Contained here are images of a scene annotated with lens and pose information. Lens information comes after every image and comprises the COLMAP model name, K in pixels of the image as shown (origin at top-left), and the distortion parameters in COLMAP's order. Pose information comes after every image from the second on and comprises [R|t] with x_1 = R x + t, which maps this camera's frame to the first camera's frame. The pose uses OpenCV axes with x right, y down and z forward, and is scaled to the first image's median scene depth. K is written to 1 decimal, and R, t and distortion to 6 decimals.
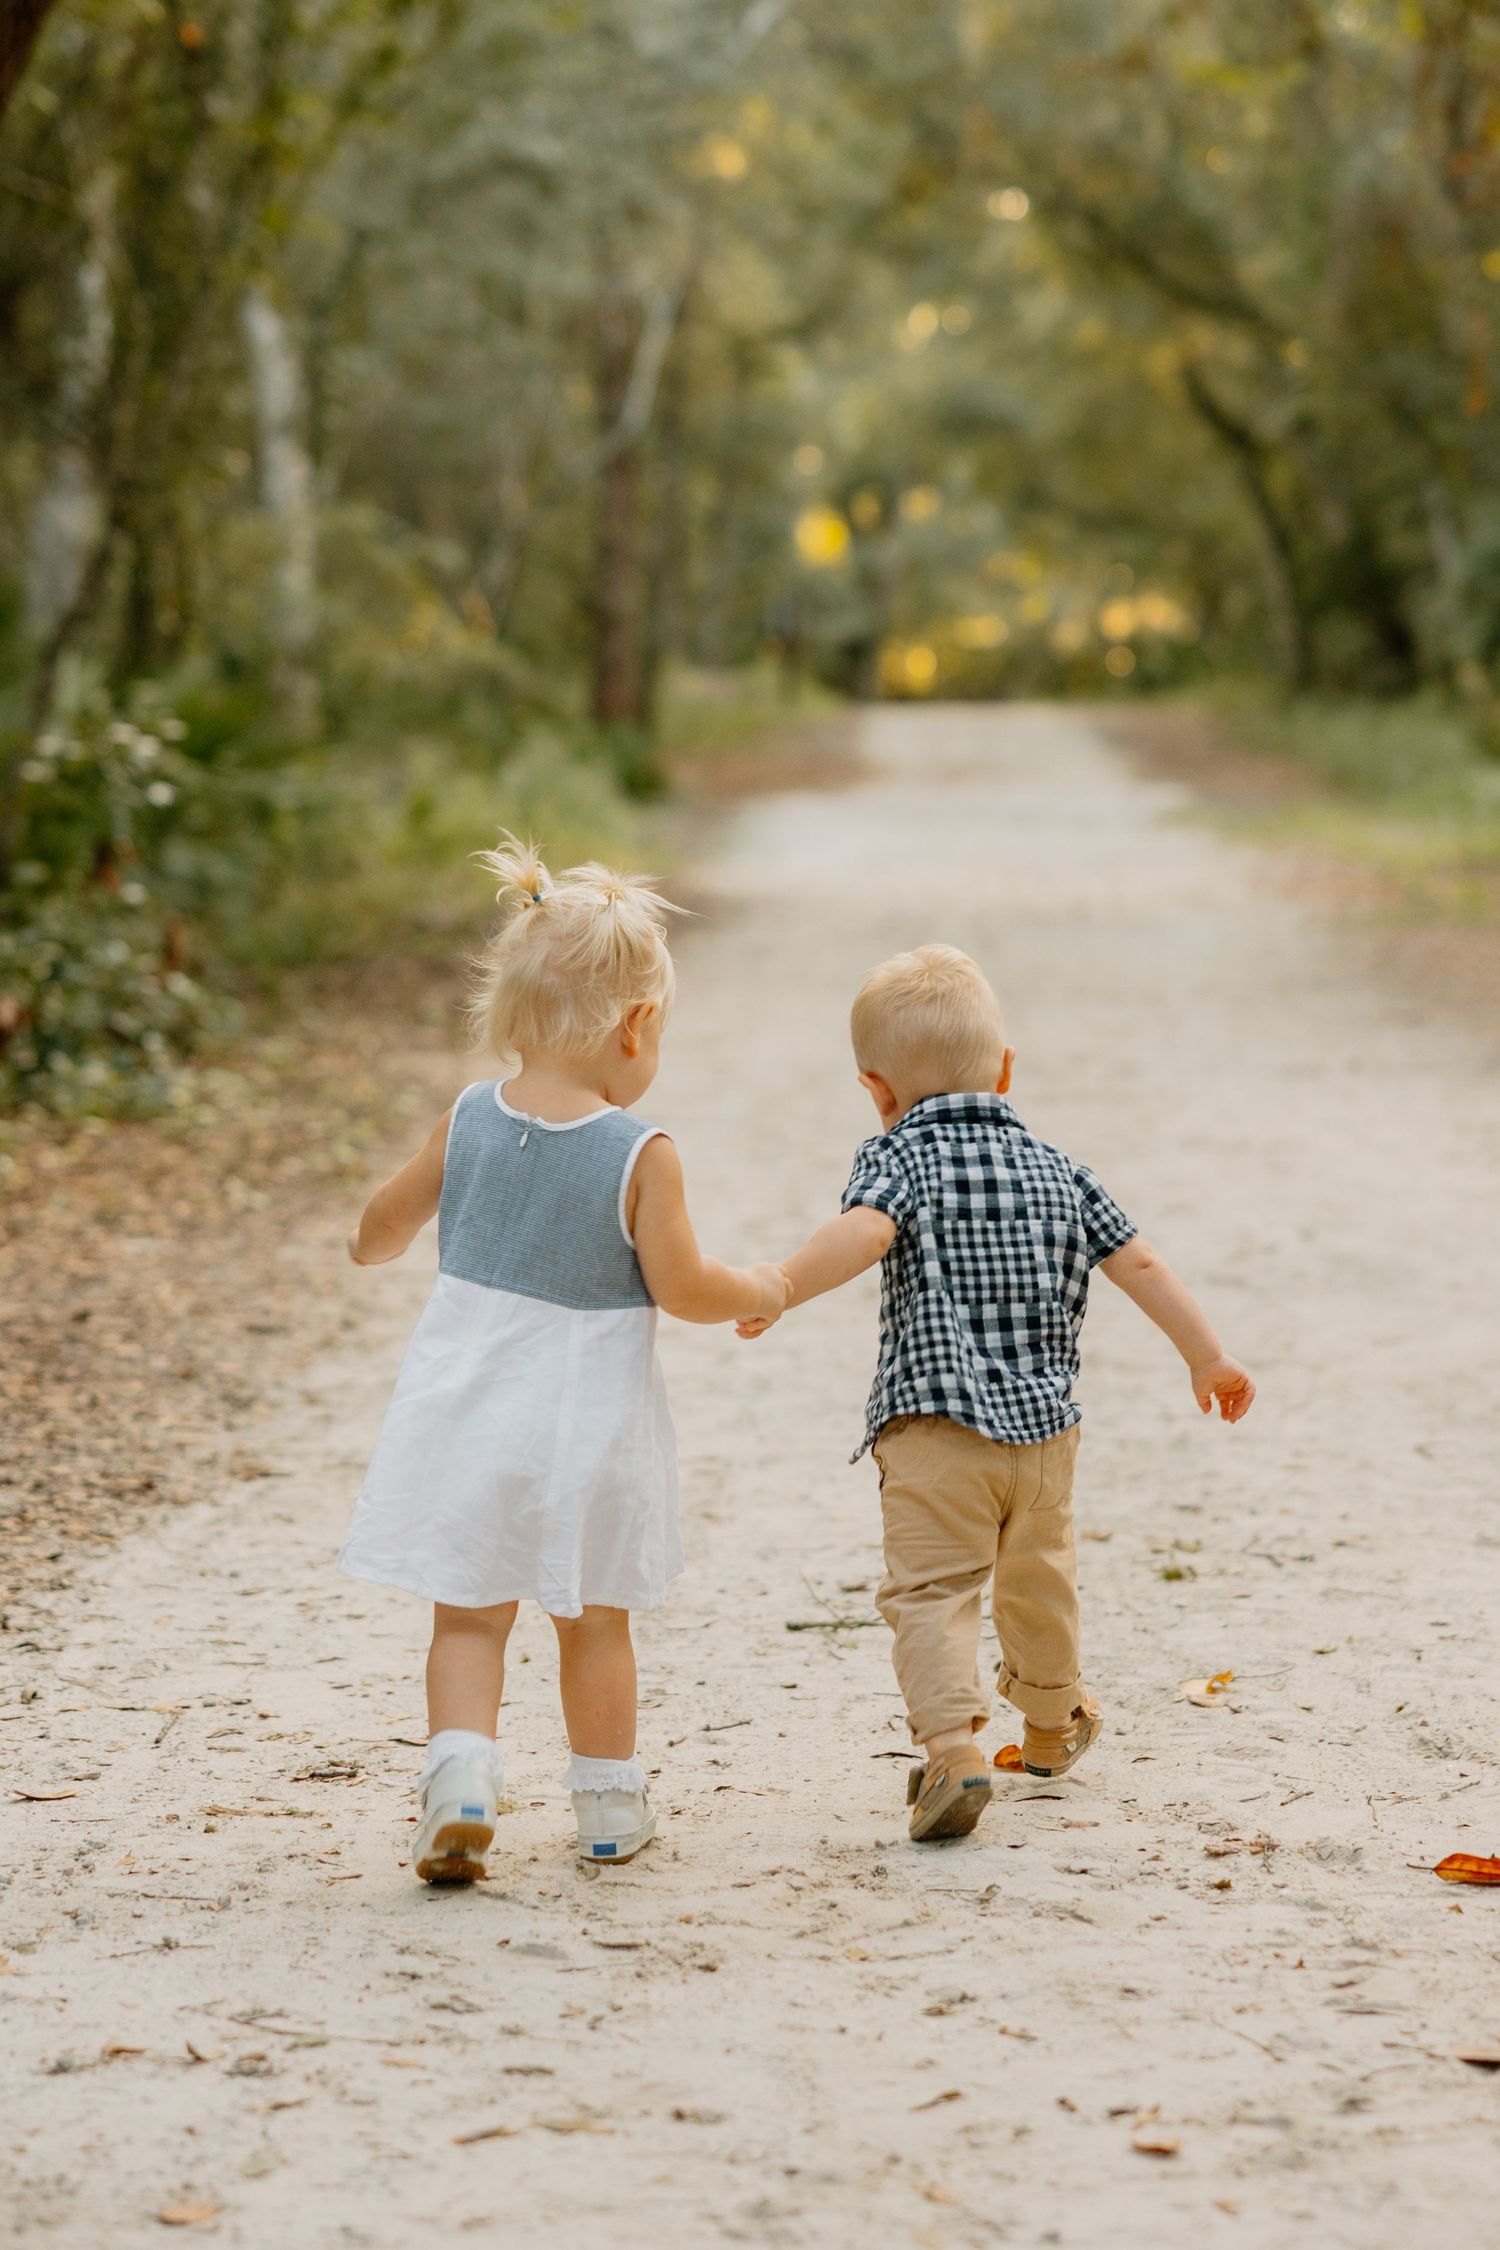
lens RADIAL K [[4515.3, 0, 744.6], [0, 4515.3, 1121.2], [0, 0, 1]] dist [-0.047334, 0.000000]
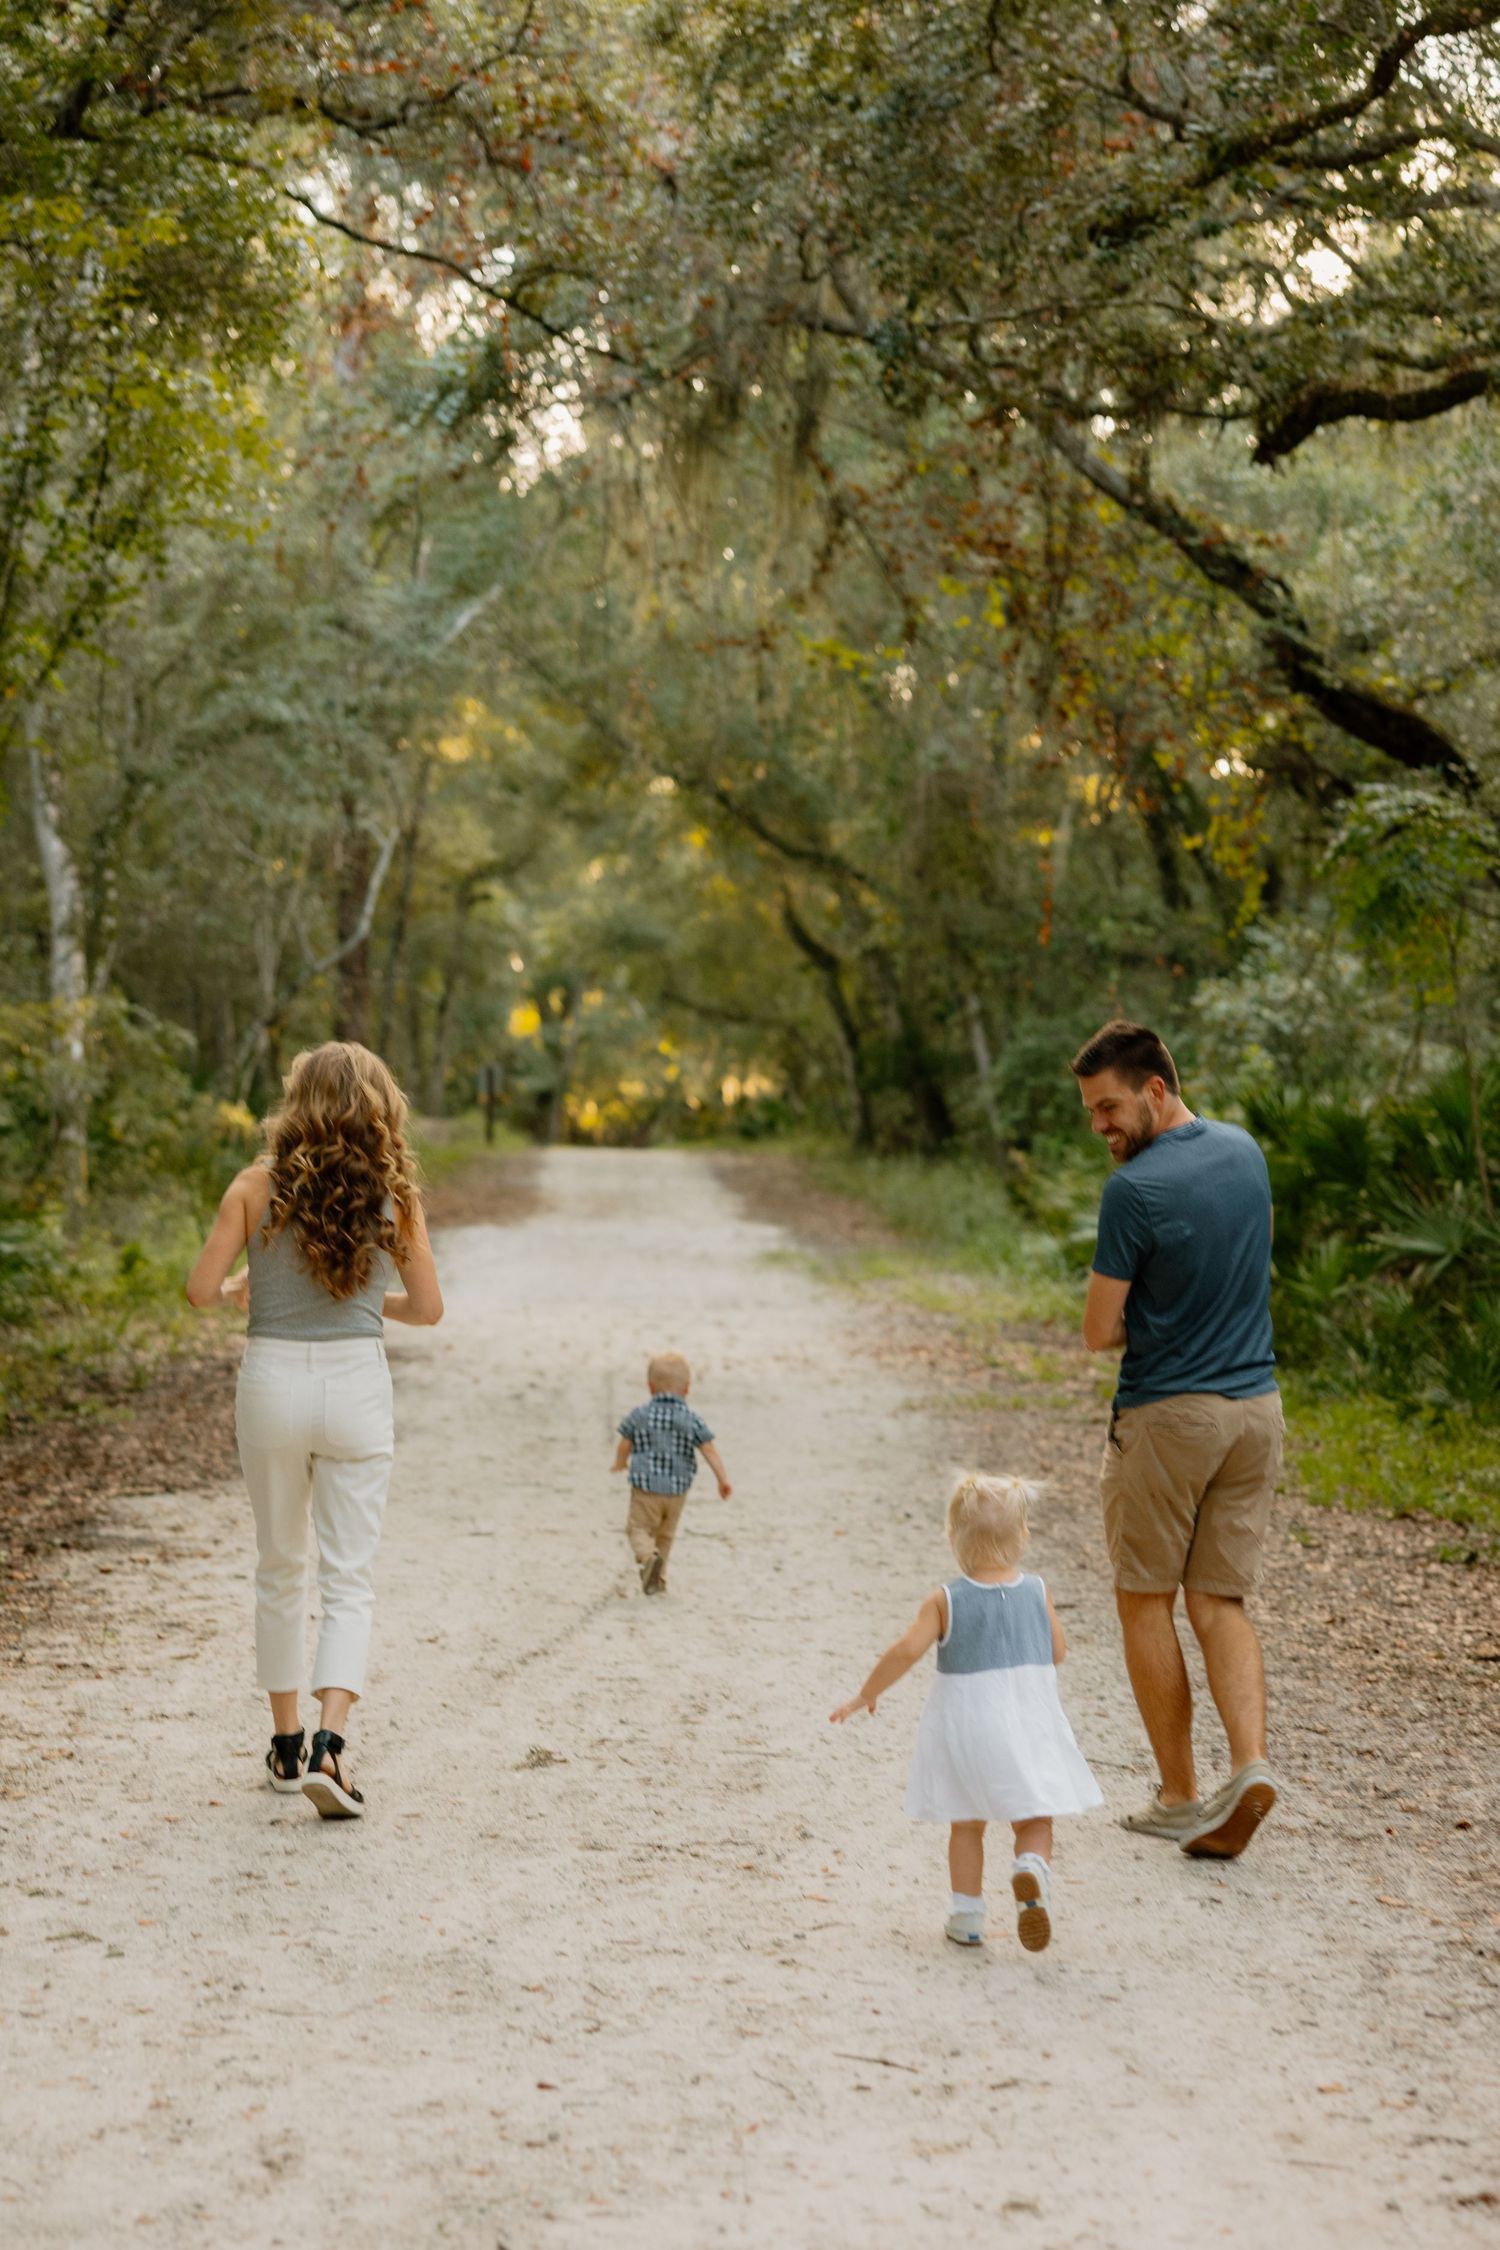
lens RADIAL K [[3705.4, 0, 750.0], [0, 3705.4, 1128.1], [0, 0, 1]] dist [0.008535, 0.000000]
pose [[0.995971, 0.026616, 0.085639, -0.006697], [-0.017689, 0.994487, -0.103360, 0.015347], [-0.087918, 0.101428, 0.990950, -0.101681]]
